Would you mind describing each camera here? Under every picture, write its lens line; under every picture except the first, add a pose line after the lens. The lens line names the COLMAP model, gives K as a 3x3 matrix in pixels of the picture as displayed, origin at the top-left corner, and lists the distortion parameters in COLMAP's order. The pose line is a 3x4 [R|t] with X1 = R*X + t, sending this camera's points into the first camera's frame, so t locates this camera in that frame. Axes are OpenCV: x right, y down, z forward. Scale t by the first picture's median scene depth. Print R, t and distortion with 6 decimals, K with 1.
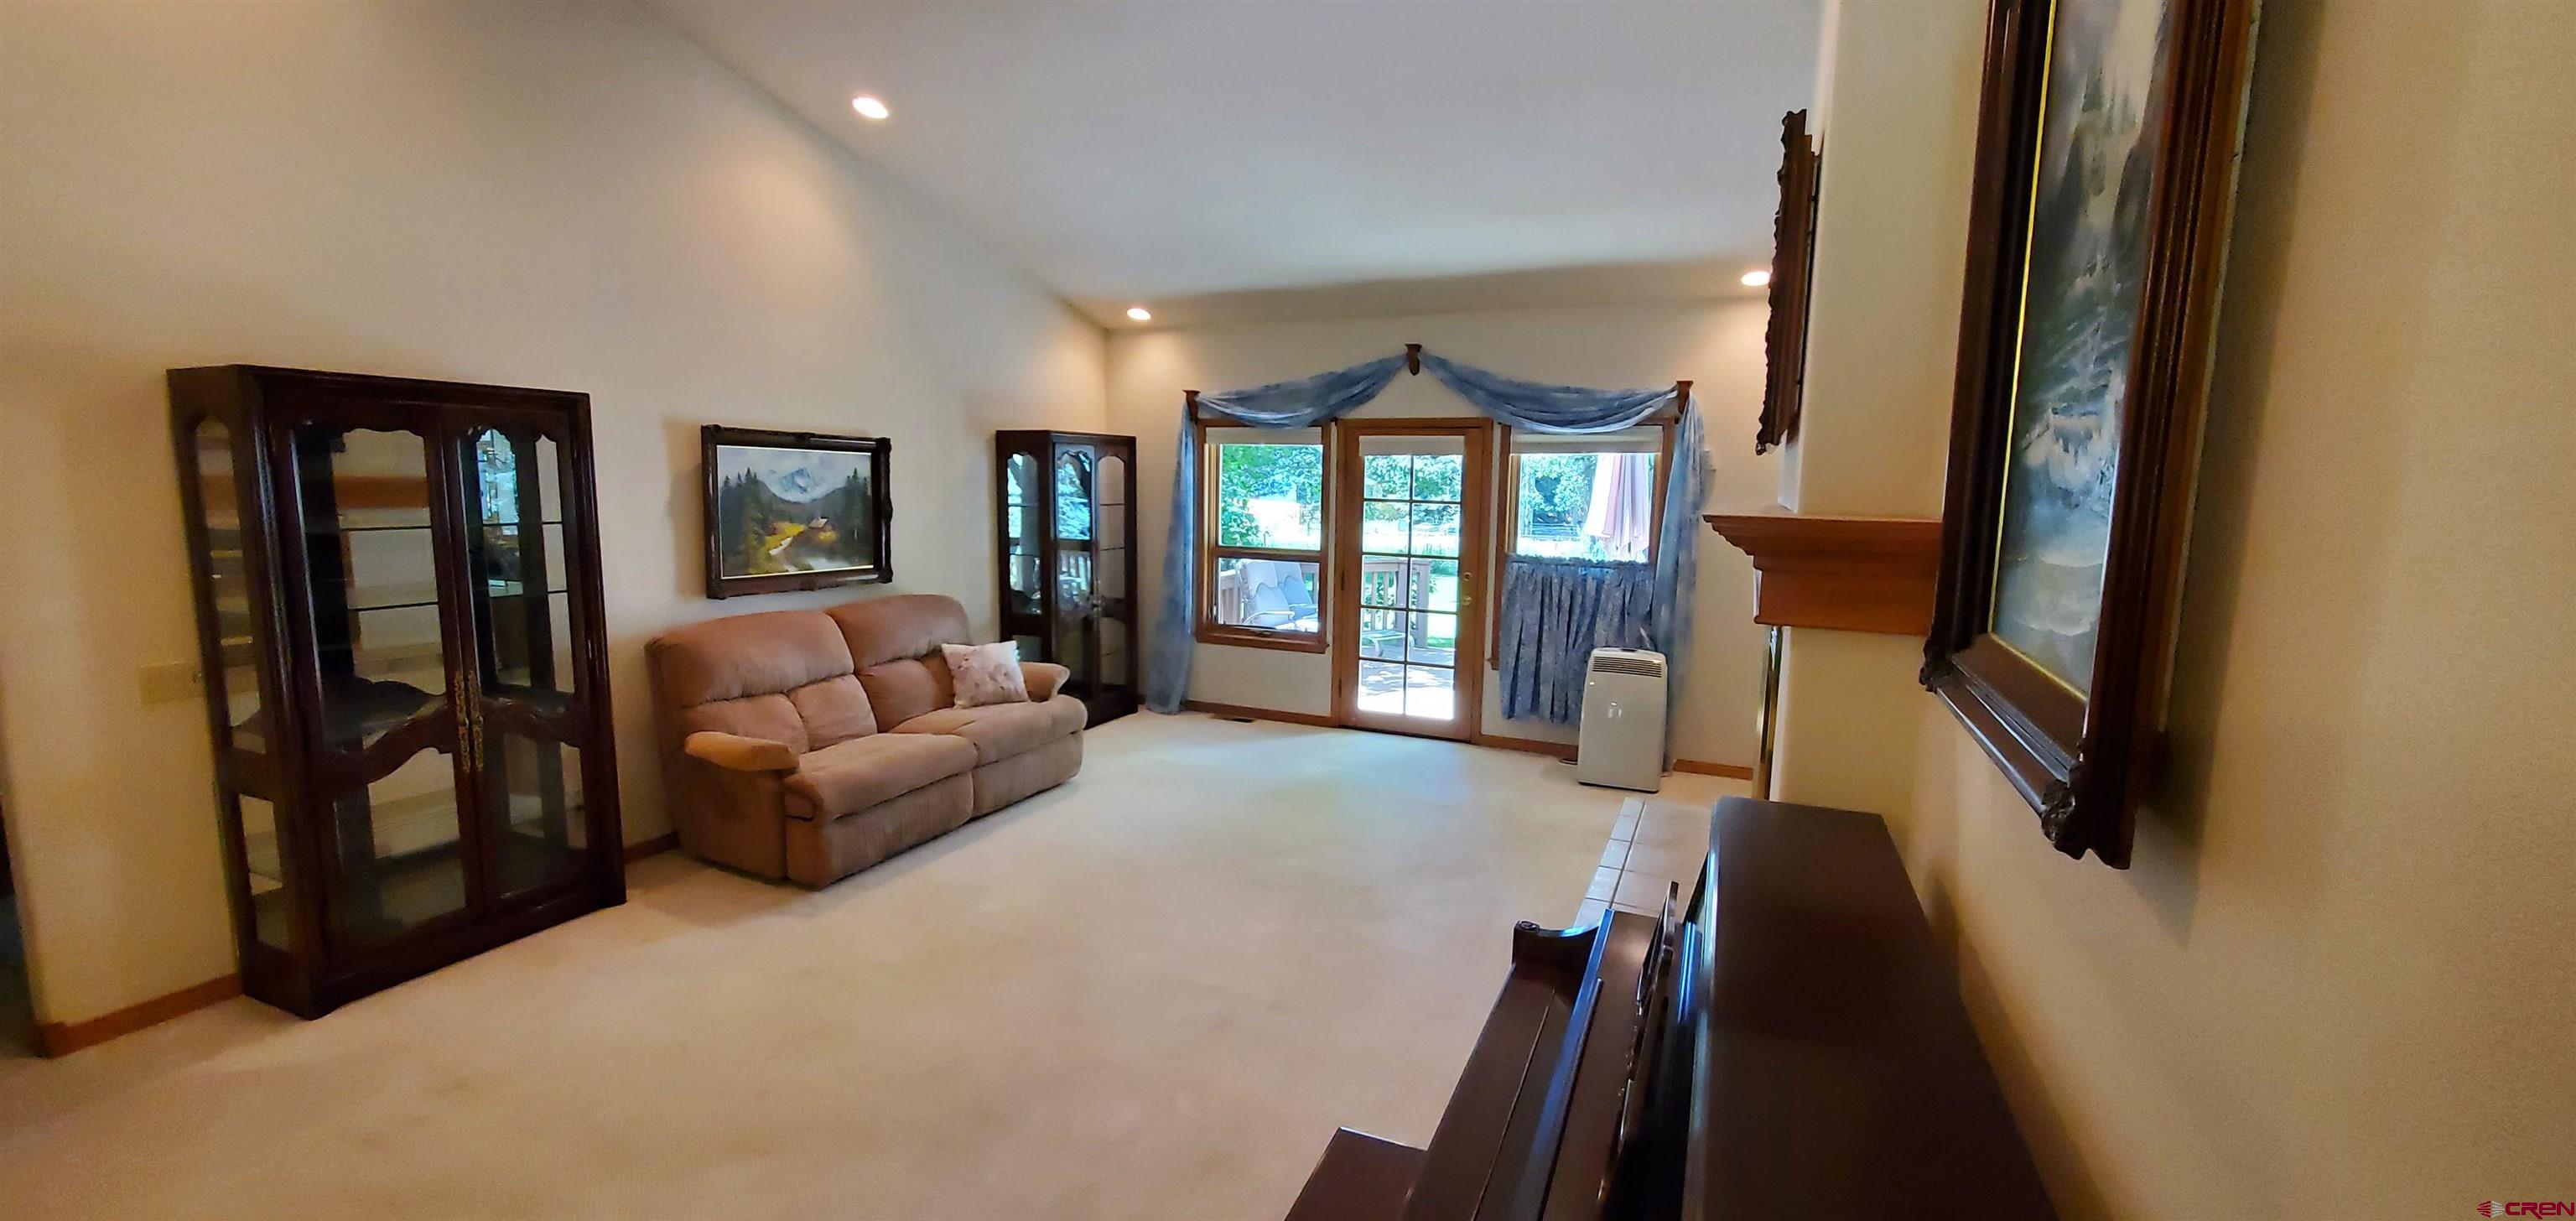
lens RADIAL K [[1022.2, 0, 1284.6], [0, 1022.2, 613.1], [0, 0, 1]] dist [0.001163, -0.000368]
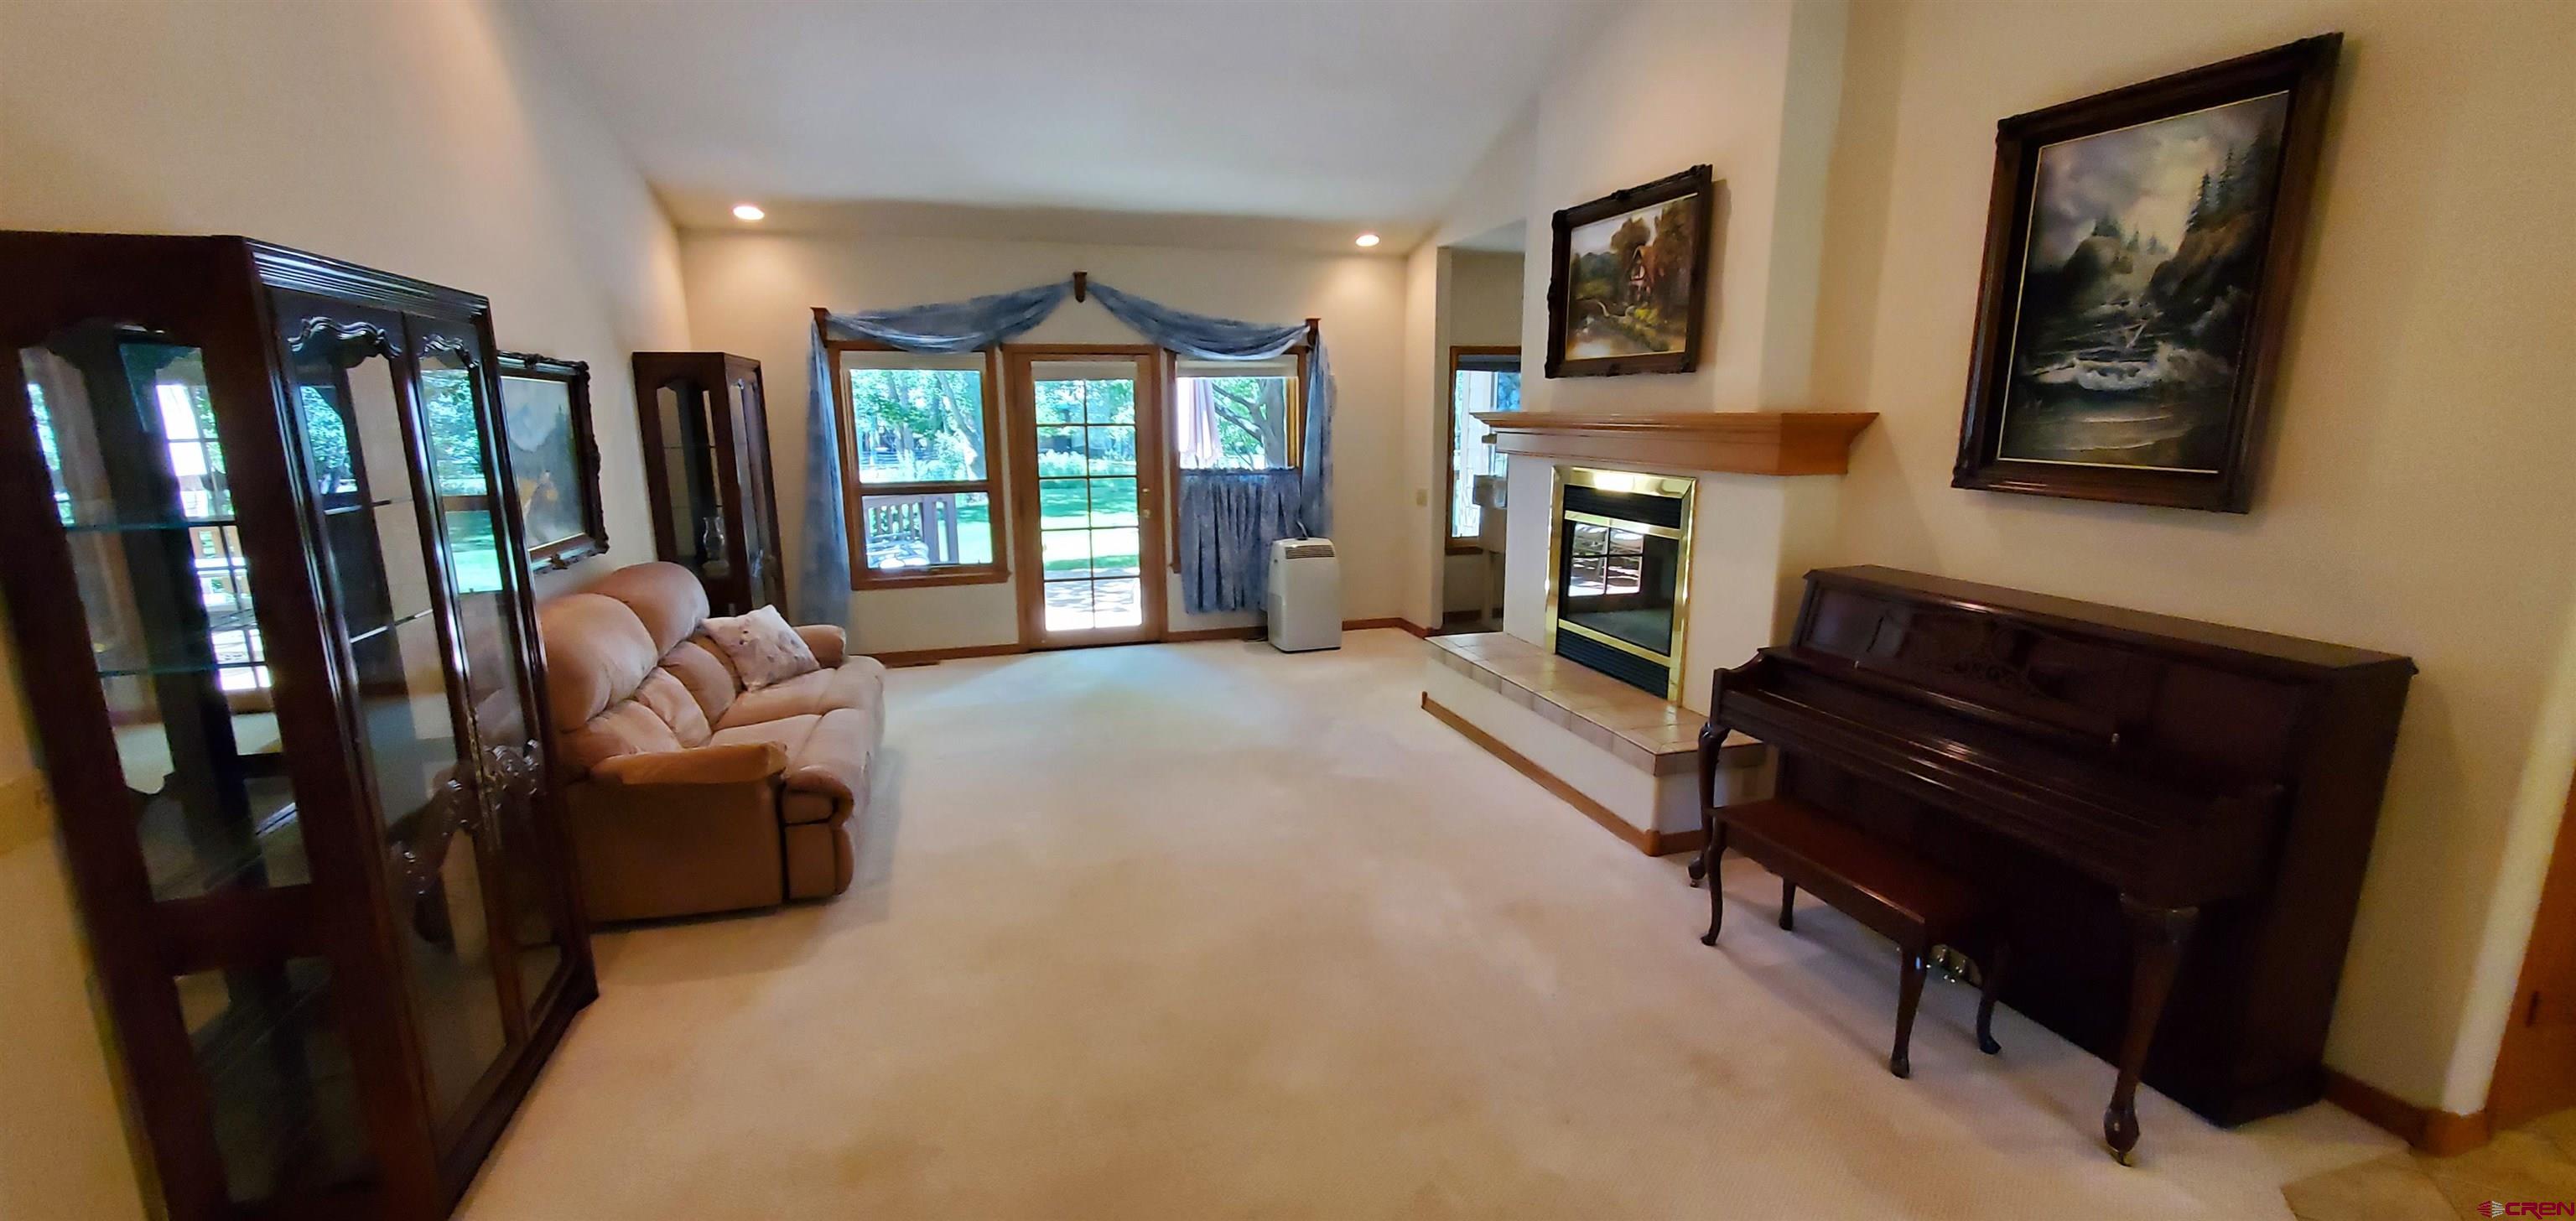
lens RADIAL K [[1022.2, 0, 1292.5], [0, 1022.2, 608.6], [0, 0, 1]] dist [0.001163, -0.000368]
pose [[0.748869, -0.150871, 0.645316, -0.433133], [0.105765, 0.988469, 0.108360, -0.014273], [-0.654224, -0.012896, 0.756191, 0.065629]]
